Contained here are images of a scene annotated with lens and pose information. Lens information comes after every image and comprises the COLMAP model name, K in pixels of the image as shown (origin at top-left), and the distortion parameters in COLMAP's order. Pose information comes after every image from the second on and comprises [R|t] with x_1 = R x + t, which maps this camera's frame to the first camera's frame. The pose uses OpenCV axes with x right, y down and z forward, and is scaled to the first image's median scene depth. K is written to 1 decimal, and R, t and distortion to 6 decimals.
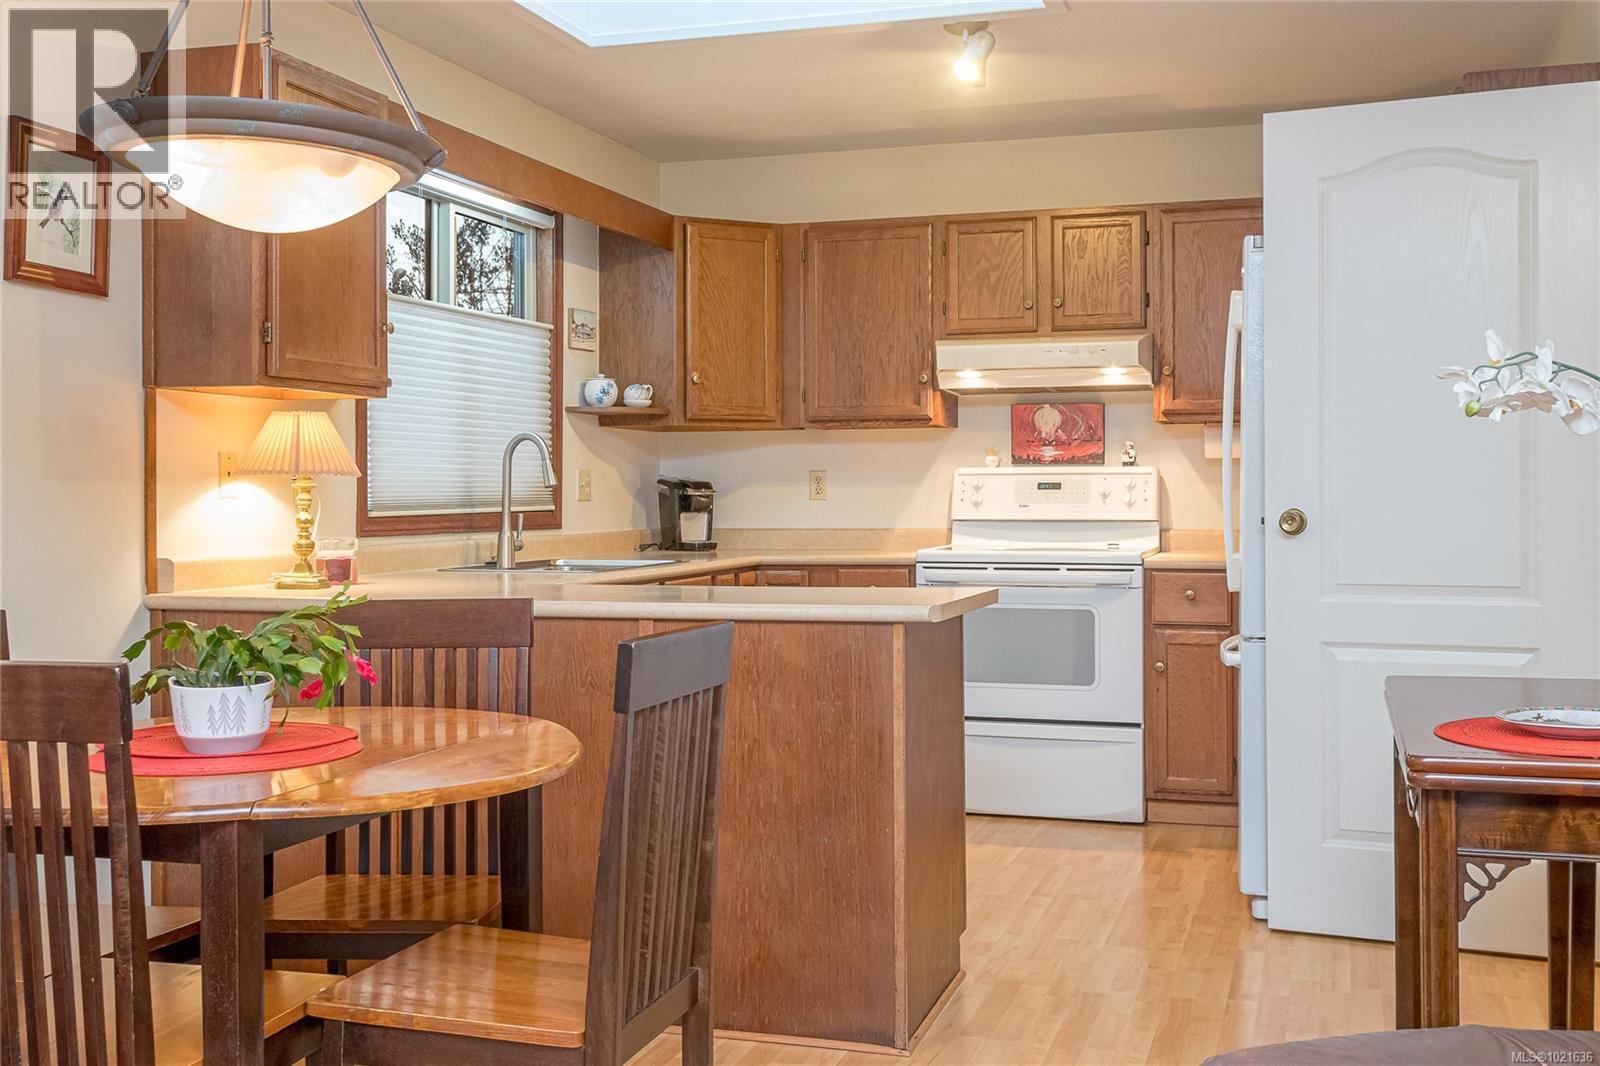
lens RADIAL K [[1695.3, 0, 783.5], [0, 1695.3, 525.0], [0, 0, 1]] dist [0.004953, 0.000000]
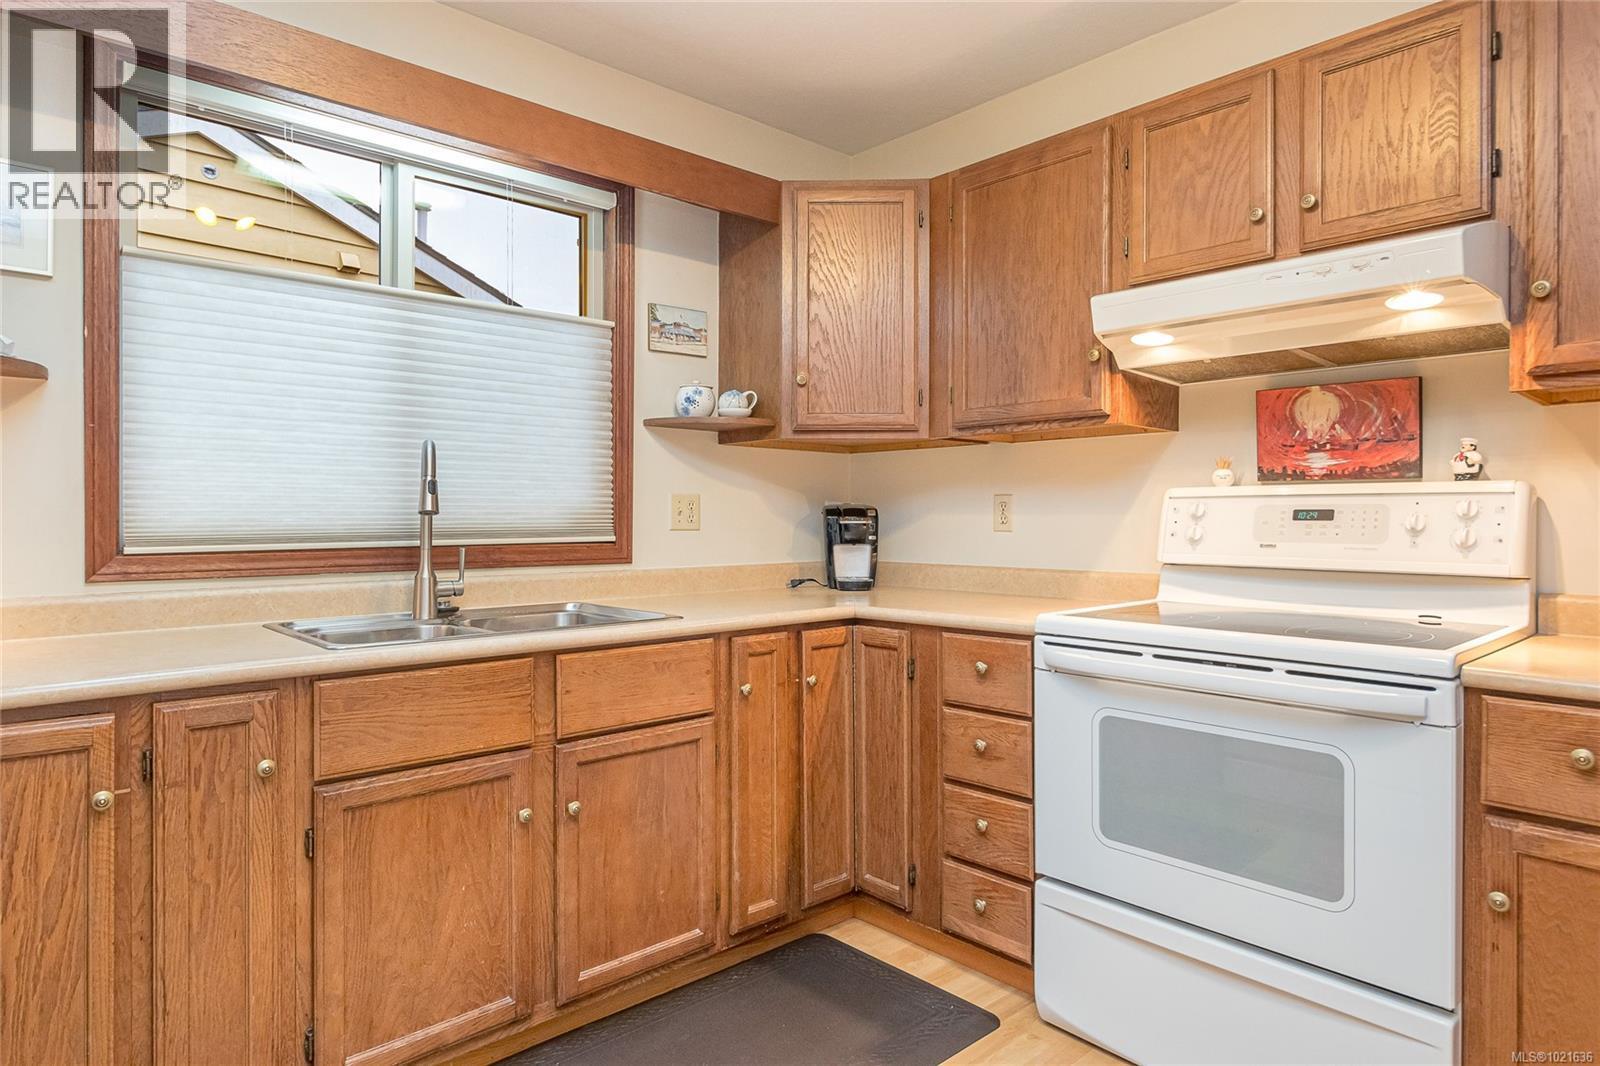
lens RADIAL K [[922.0, 0, 795.1], [0, 922.0, 526.1], [0, 0, 1]] dist [0.000443, -0.000732]
pose [[0.866618, 0.009127, -0.498888, 0.178381], [-0.013688, 0.999891, -0.005485, -0.015871], [0.498784, 0.011582, 0.866649, 0.677041]]
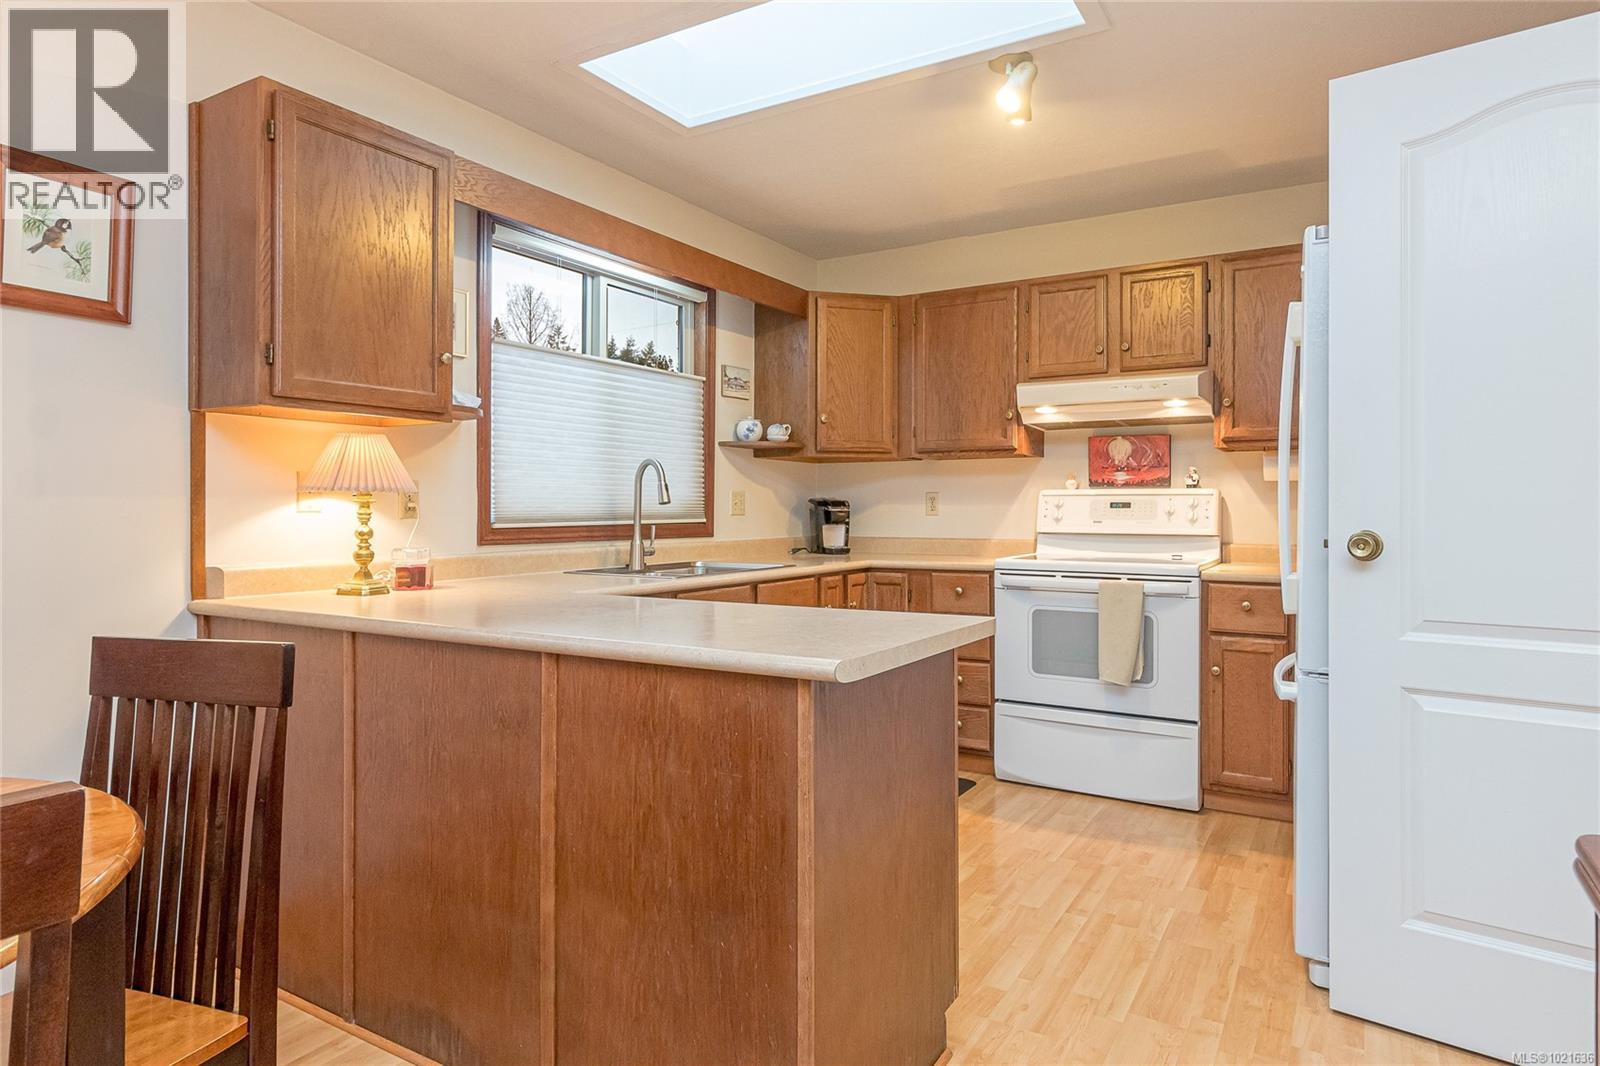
lens RADIAL K [[922.0, 0, 791.3], [0, 922.0, 521.4], [0, 0, 1]] dist [0.000443, -0.000732]
pose [[0.971328, 0.007617, -0.237623, 0.096362], [-0.009096, 0.999945, -0.005130, -0.006907], [0.237571, 0.007144, 0.971344, 0.356520]]
